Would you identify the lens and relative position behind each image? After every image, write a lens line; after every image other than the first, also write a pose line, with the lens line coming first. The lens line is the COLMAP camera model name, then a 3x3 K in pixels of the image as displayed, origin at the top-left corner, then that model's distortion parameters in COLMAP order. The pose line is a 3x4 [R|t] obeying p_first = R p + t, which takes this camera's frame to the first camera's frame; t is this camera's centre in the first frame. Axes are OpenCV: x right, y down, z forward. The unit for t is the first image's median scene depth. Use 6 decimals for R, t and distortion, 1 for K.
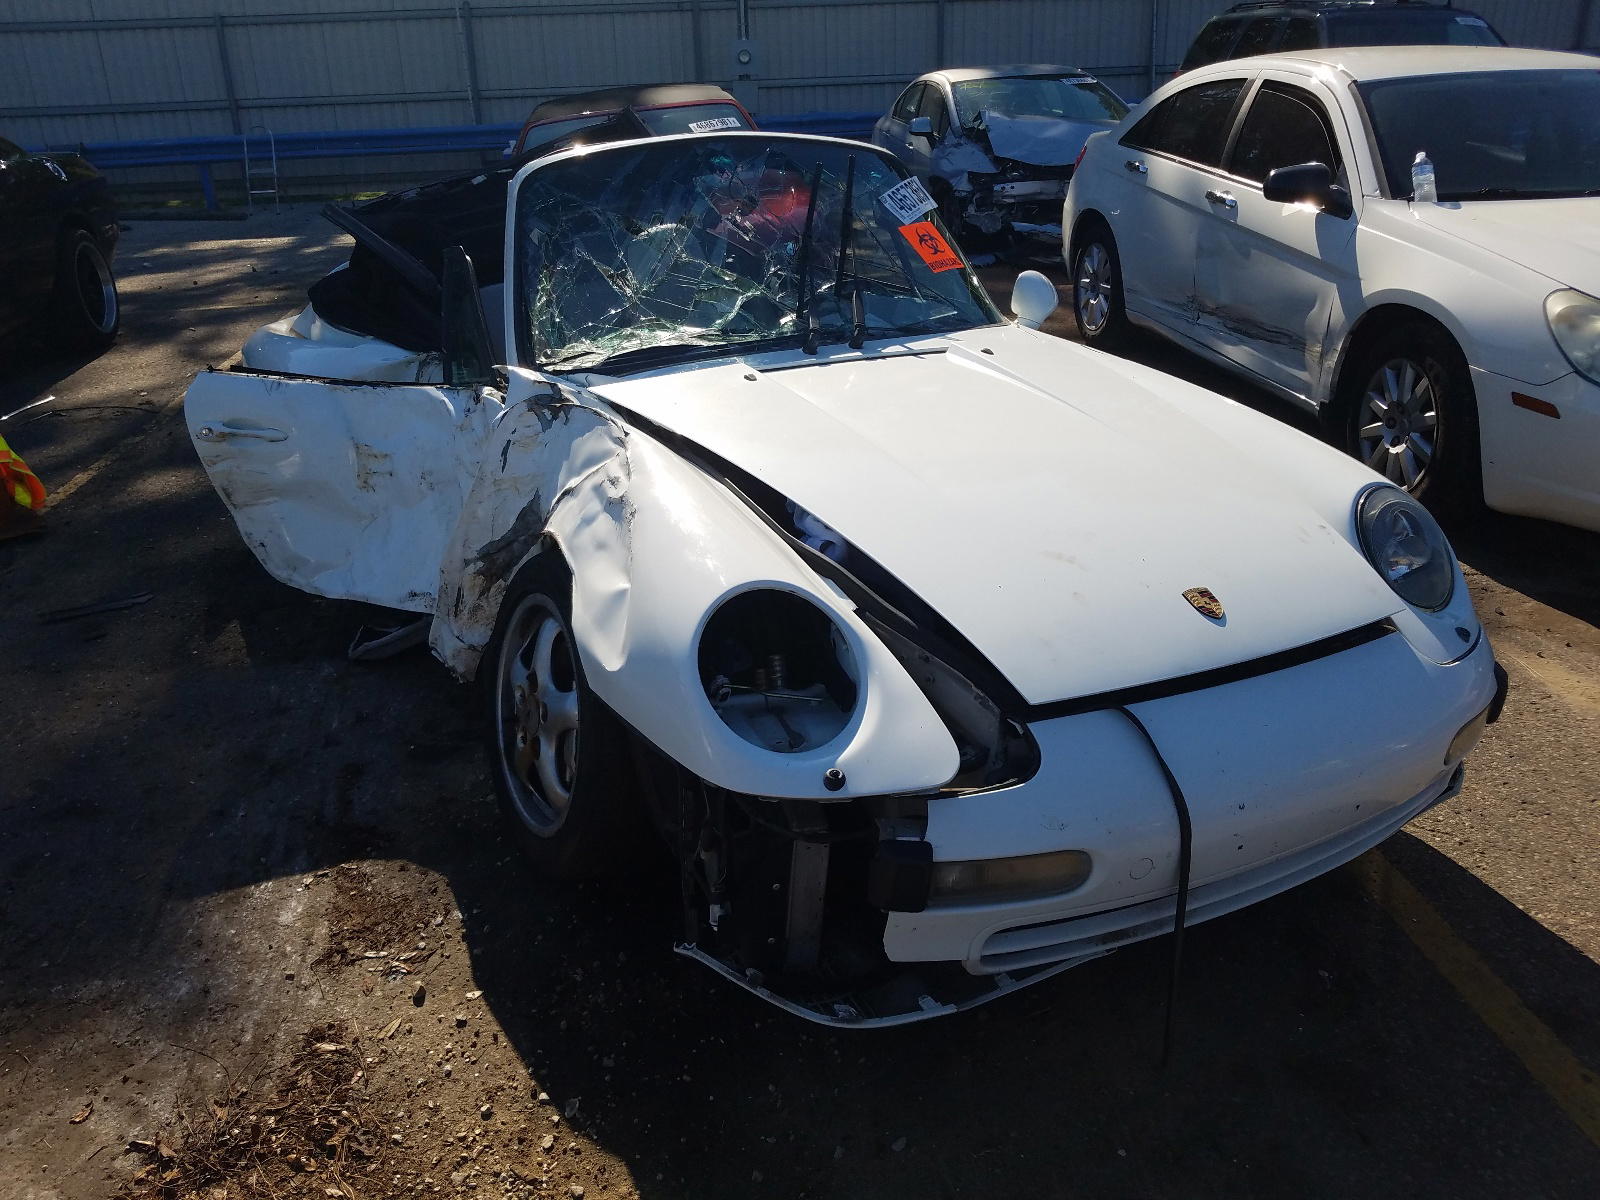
lens RADIAL K [[1197.1, 0, 788.9], [0, 1197.1, 608.2], [0, 0, 1]] dist [0.012012, -0.002851]
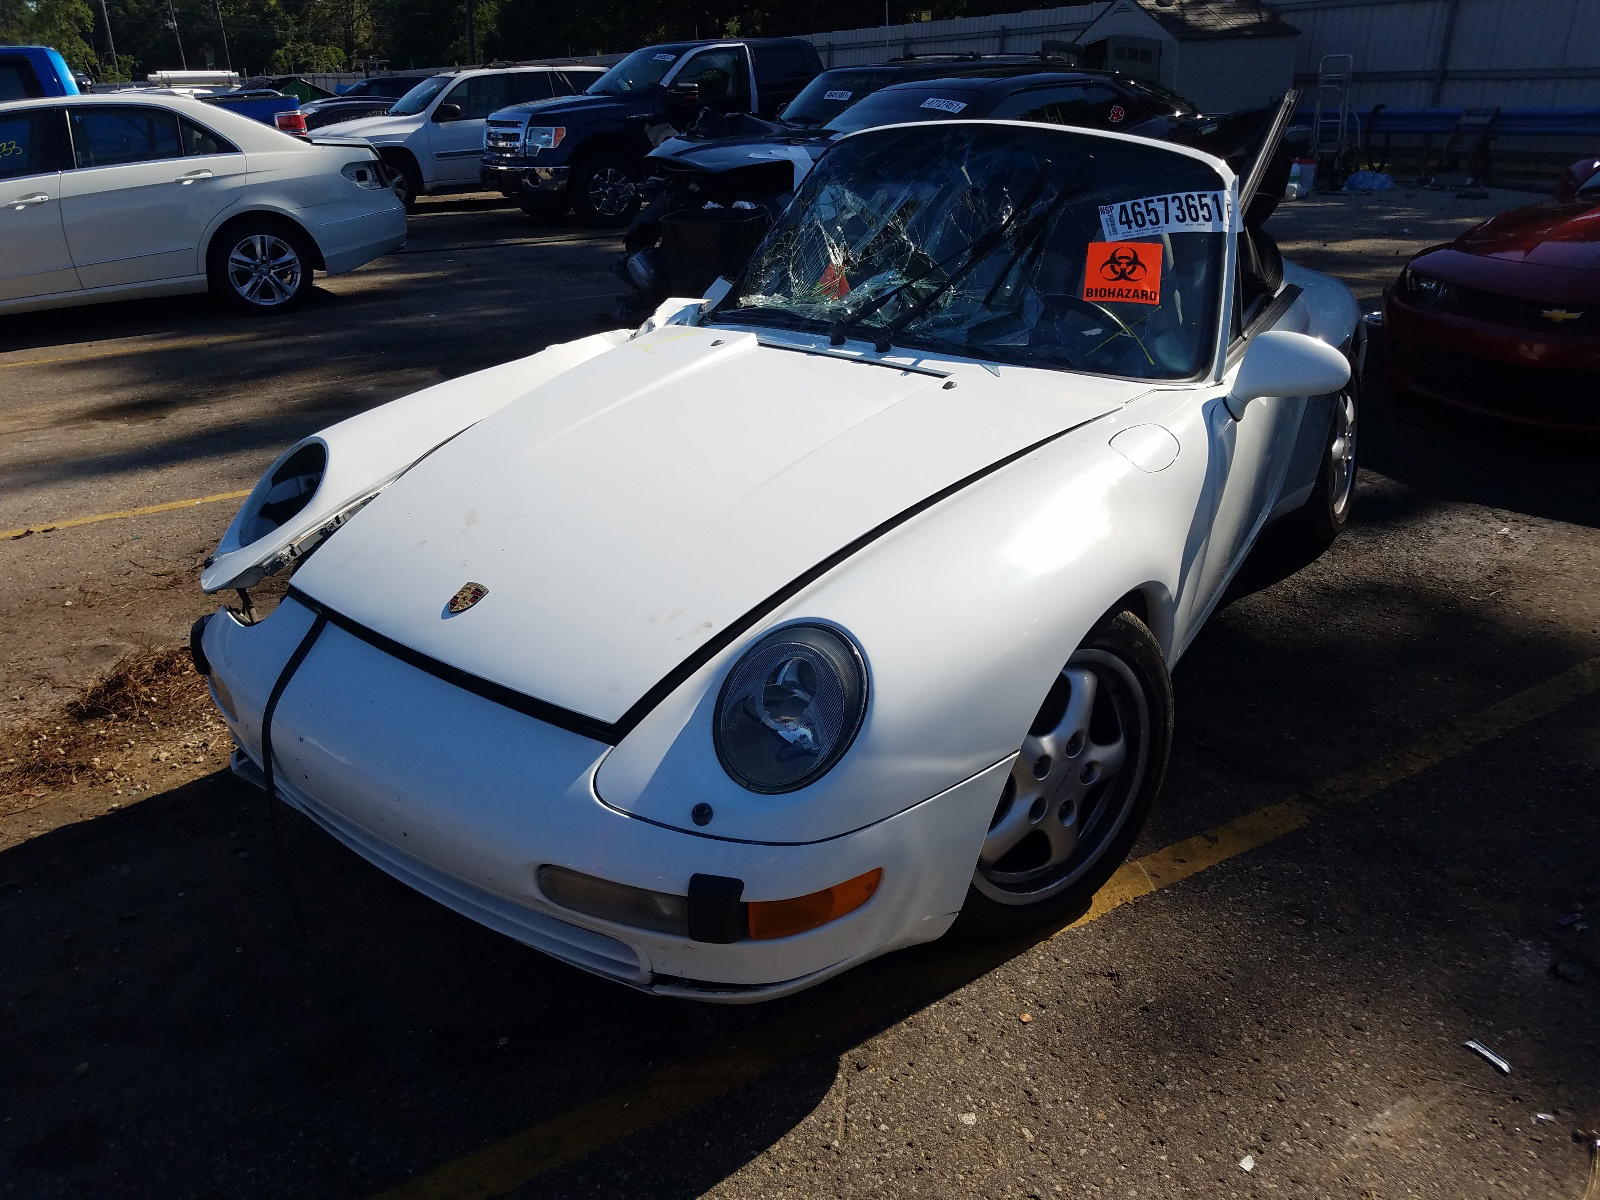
lens RADIAL K [[1197.1, 0, 795.5], [0, 1197.1, 602.4], [0, 0, 1]] dist [0.012012, -0.002851]
pose [[0.454212, 0.377815, -0.806813, 0.883857], [-0.359384, 0.906371, 0.222113, -0.223376], [0.815190, 0.189070, 0.547465, 0.452708]]
